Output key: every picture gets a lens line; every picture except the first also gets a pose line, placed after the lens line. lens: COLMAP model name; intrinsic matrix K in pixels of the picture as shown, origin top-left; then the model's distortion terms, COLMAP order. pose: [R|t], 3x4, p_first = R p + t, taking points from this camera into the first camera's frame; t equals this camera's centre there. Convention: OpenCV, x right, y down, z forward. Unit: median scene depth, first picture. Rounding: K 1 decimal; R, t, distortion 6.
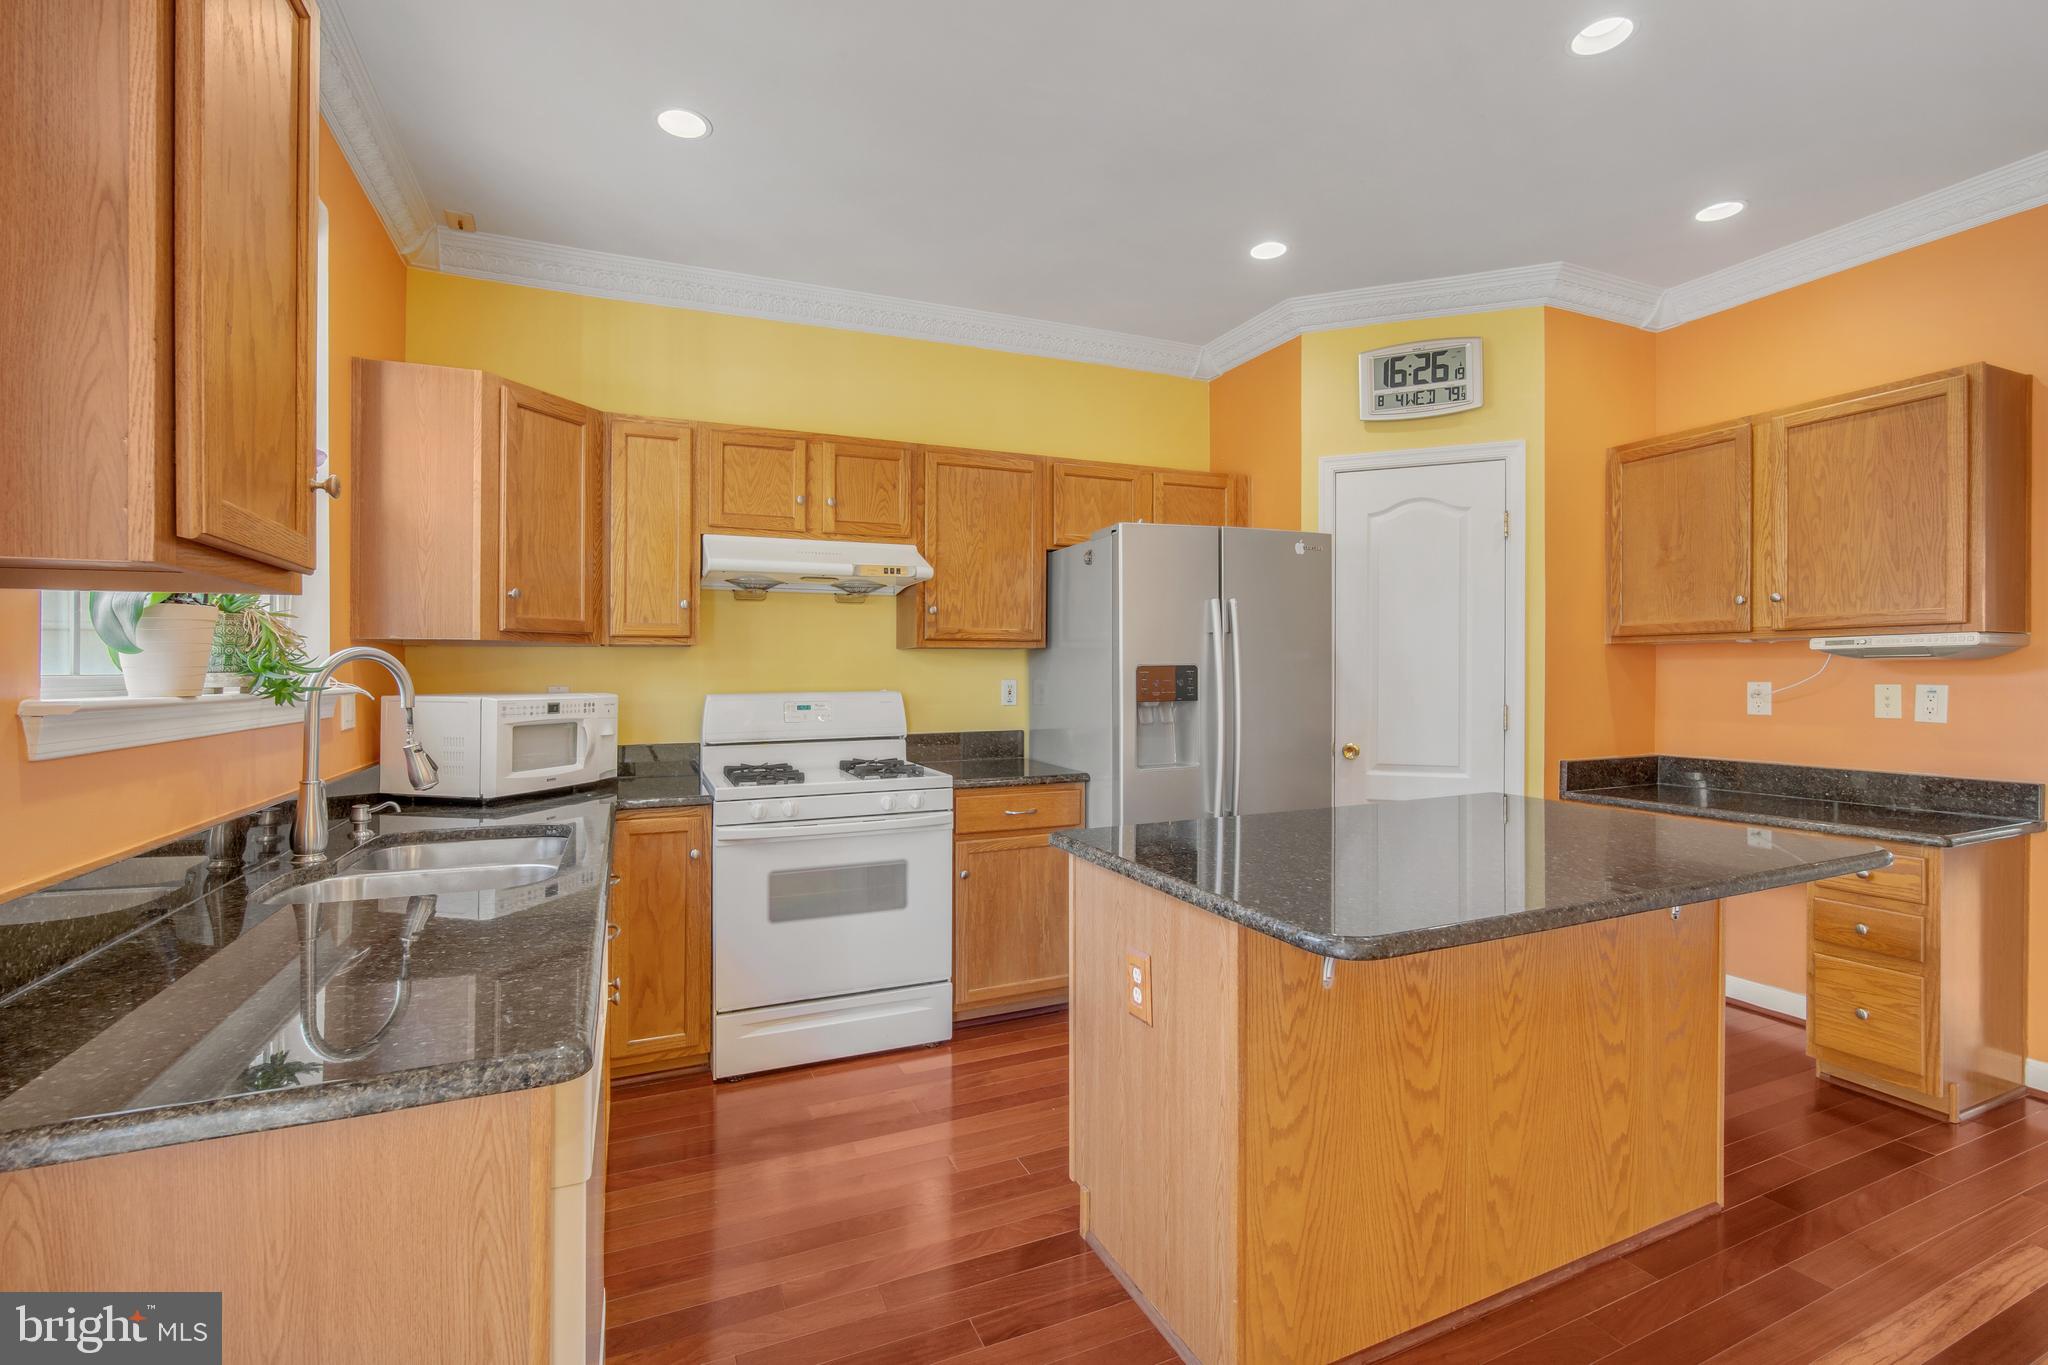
lens RADIAL K [[892.0, 0, 1007.6], [0, 892.0, 684.2], [0, 0, 1]] dist [-0.001322, -0.000199]
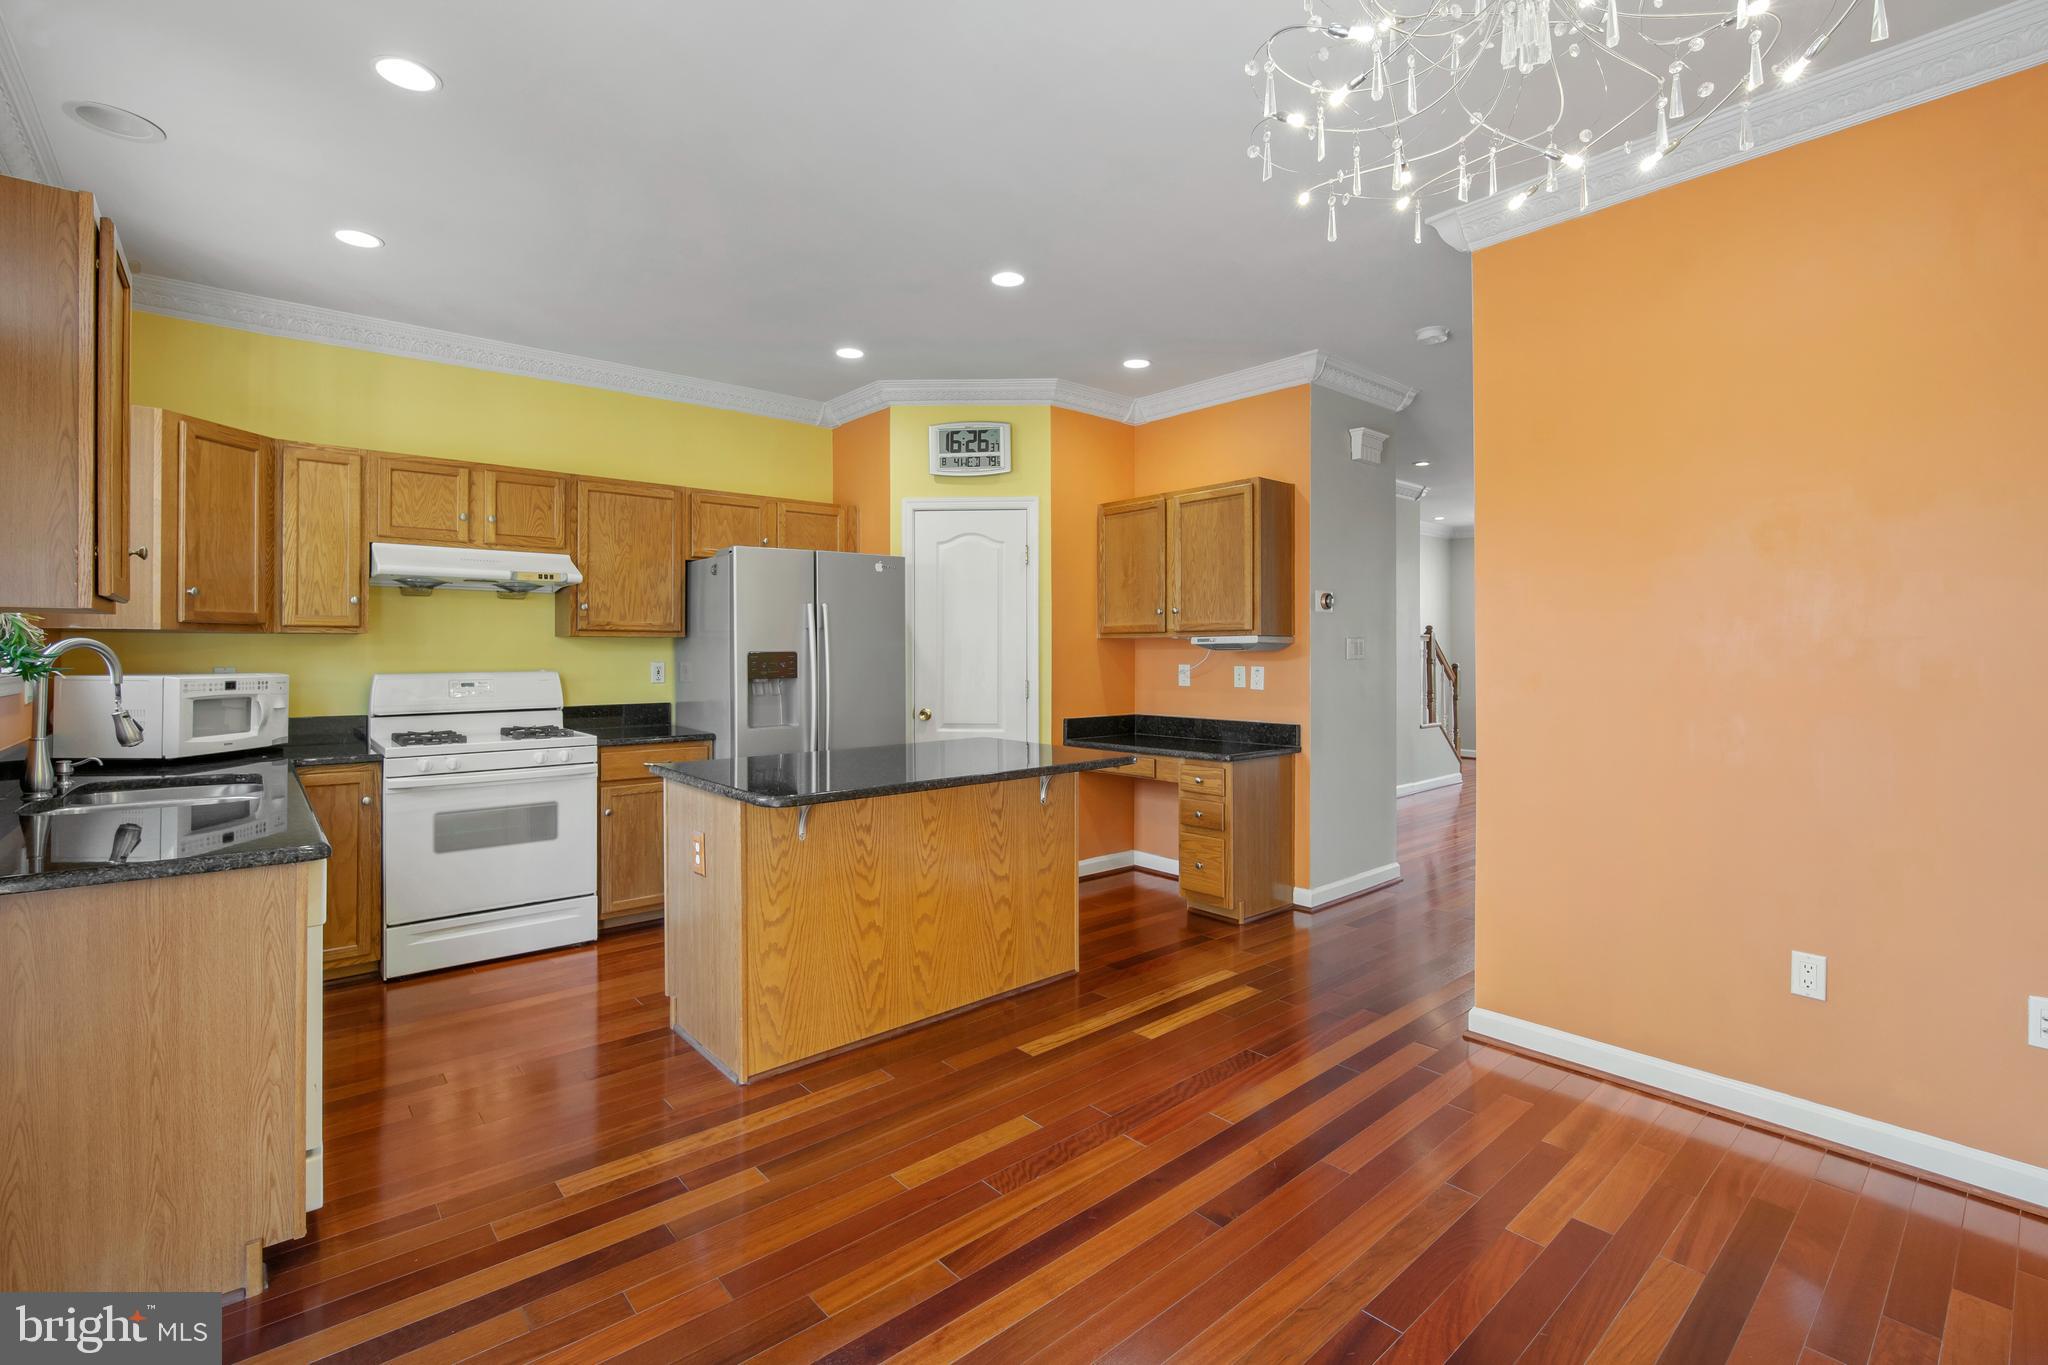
lens RADIAL K [[898.9, 0, 1026.6], [0, 898.9, 668.6], [0, 0, 1]] dist [-0.003601, -0.000051]
pose [[0.949436, -0.000334, 0.313960, 0.121598], [-0.000864, 0.999993, 0.003678, -0.001431], [-0.313959, -0.003764, 0.949429, -0.440113]]
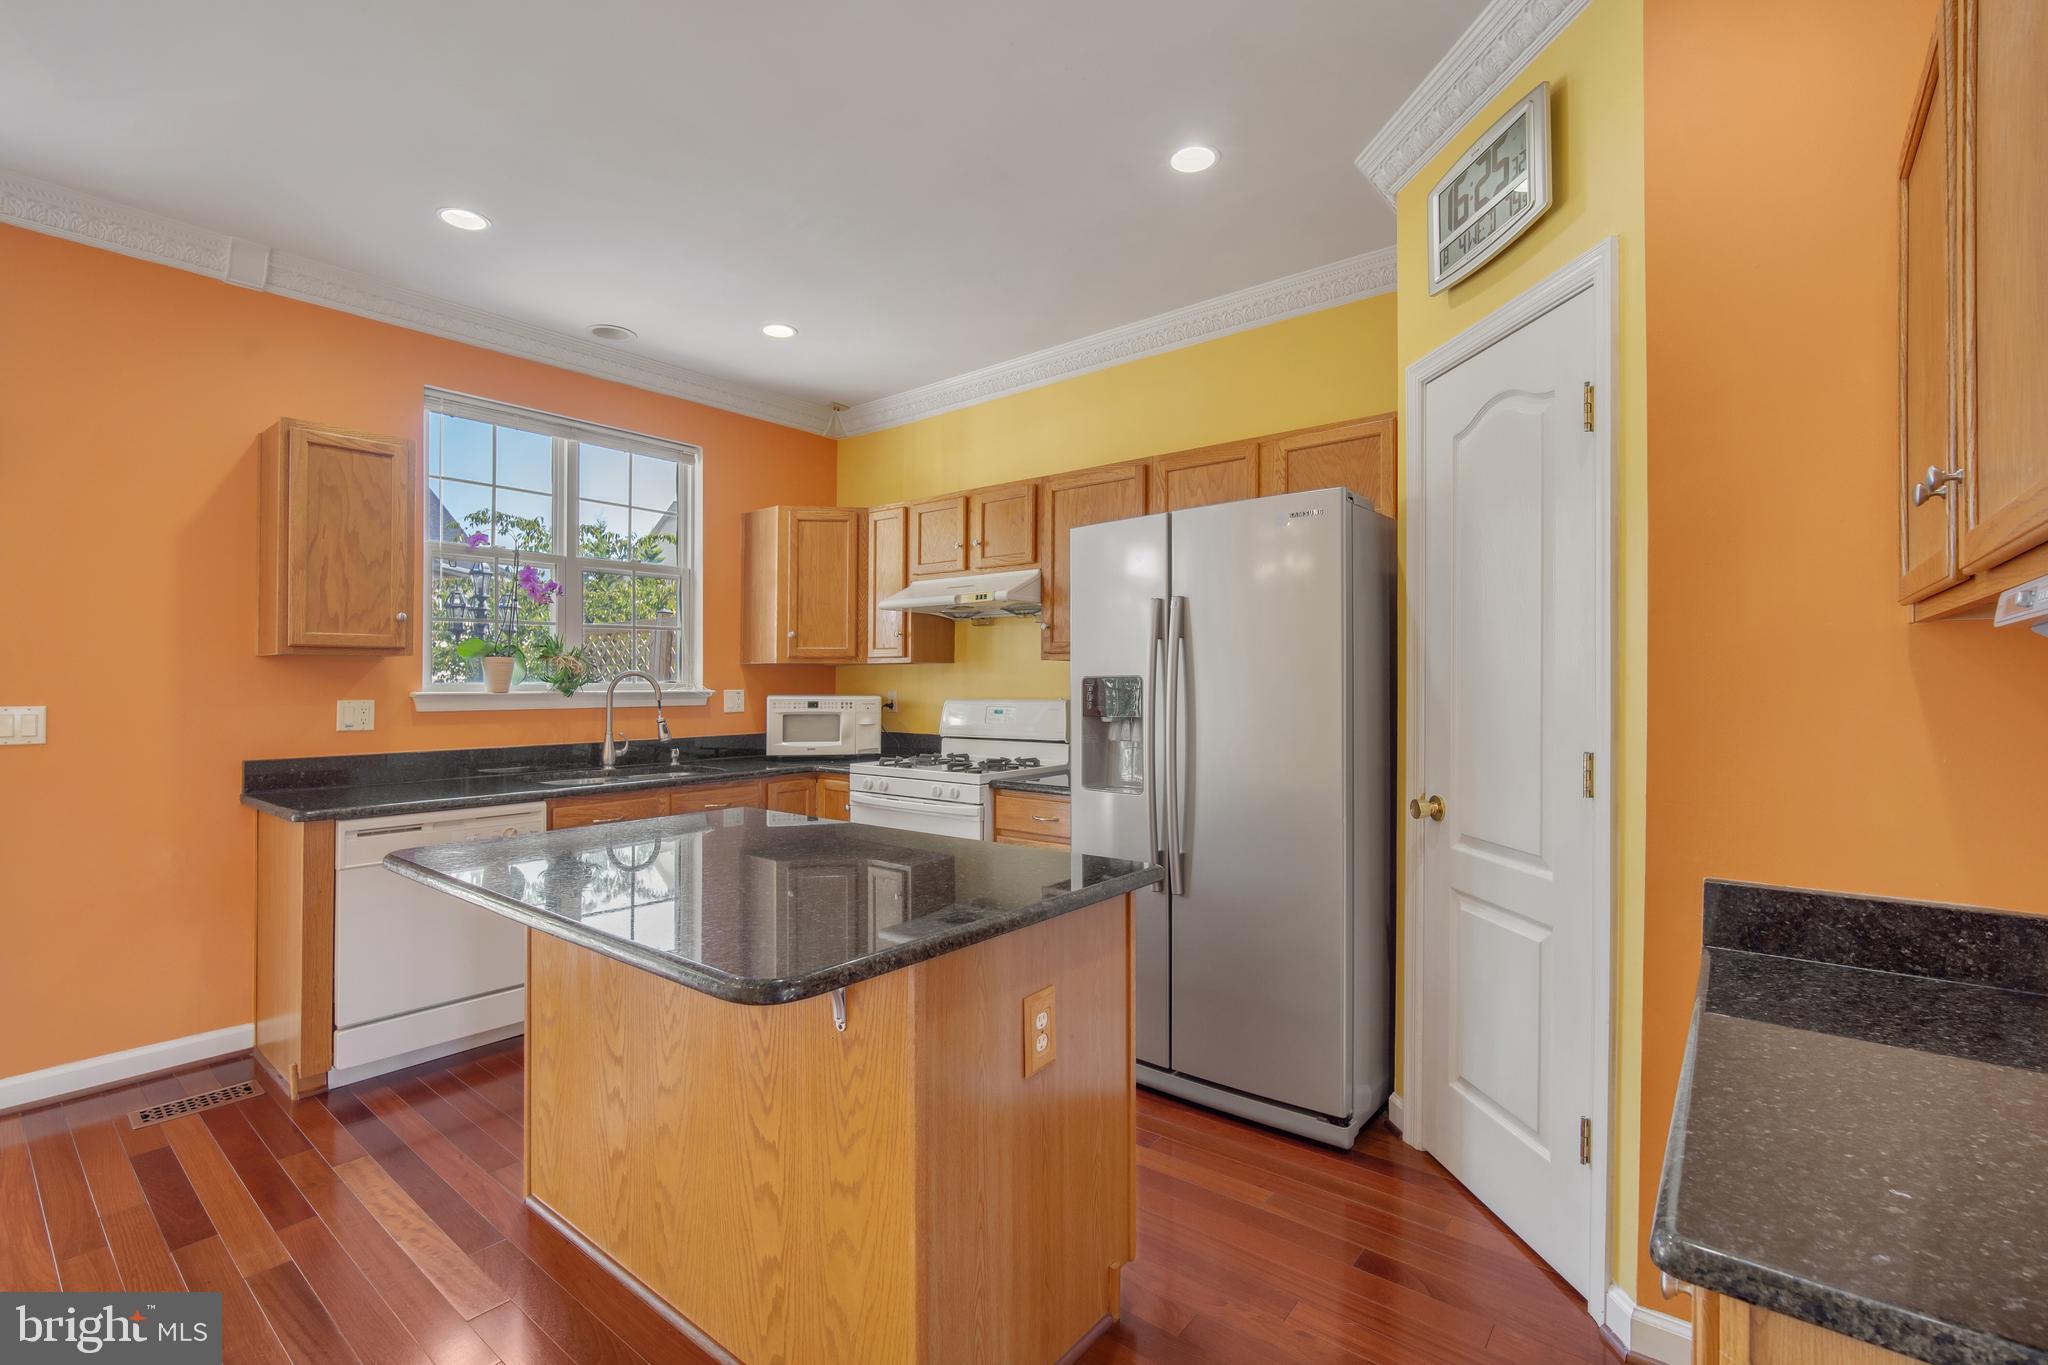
lens RADIAL K [[936.0, 0, 1113.7], [0, 936.0, 687.6], [0, 0, 1]] dist [-0.002822, -0.000226]
pose [[0.482890, 0.009203, -0.875632, 1.059982], [-0.014175, 0.999896, 0.002692, -0.014010], [0.875566, 0.011112, 0.482971, 0.572046]]
